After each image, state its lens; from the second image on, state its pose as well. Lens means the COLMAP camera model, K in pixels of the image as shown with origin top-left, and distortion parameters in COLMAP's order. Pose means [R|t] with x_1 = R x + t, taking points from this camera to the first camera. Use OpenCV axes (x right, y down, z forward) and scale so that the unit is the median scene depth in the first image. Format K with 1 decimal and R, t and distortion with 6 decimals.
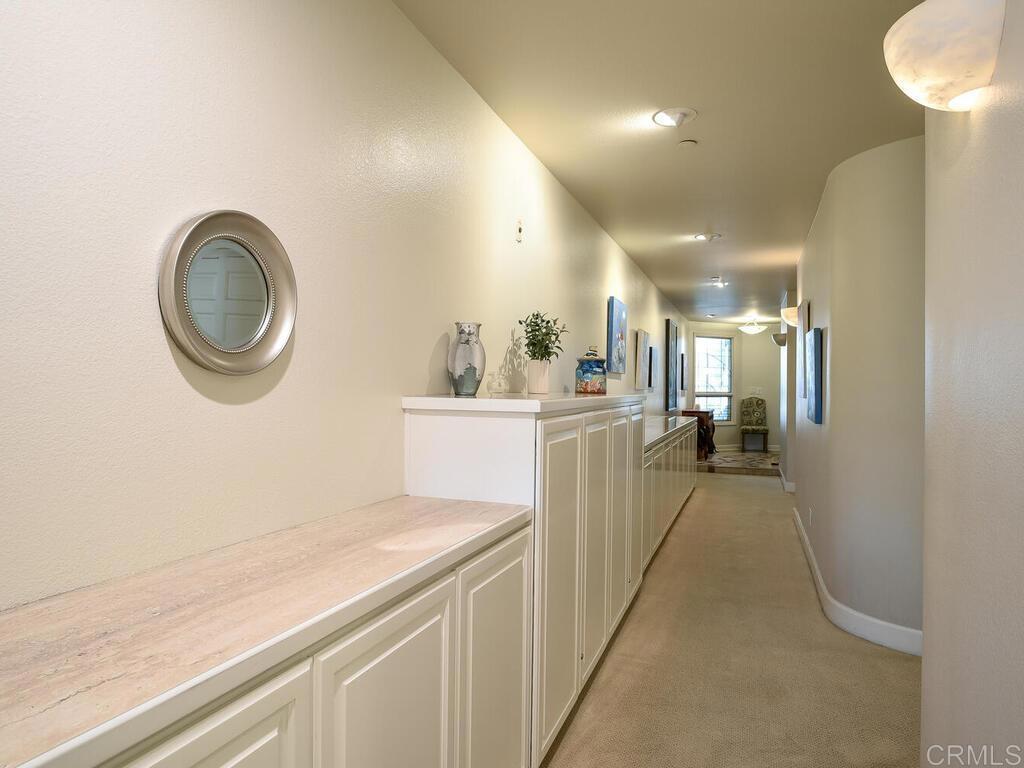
lens RADIAL K [[556.7, 0, 509.9], [0, 556.7, 385.0], [0, 0, 1]] dist [0.003064, -0.001082]
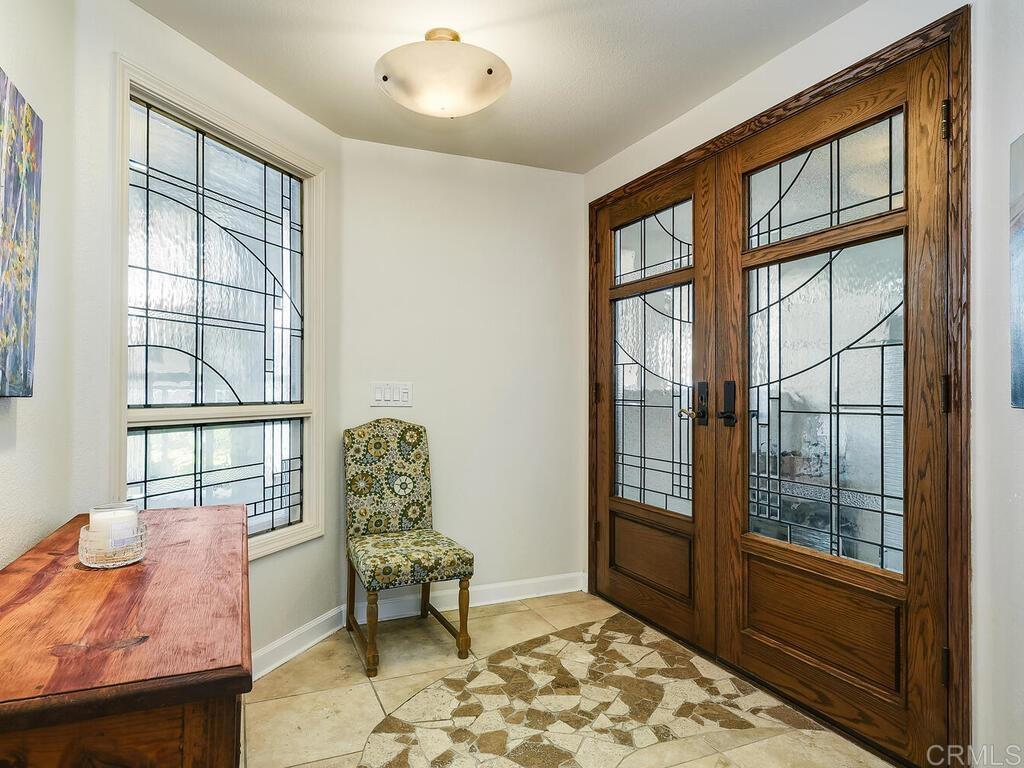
lens RADIAL K [[571.0, 0, 507.0], [0, 571.0, 385.4], [0, 0, 1]] dist [-0.005561, -0.000842]
pose [[0.659172, 0.000507, 0.751992, 0.274320], [-0.002319, 0.999996, 0.001358, 0.005455], [-0.751989, -0.002639, 0.659171, 0.783567]]
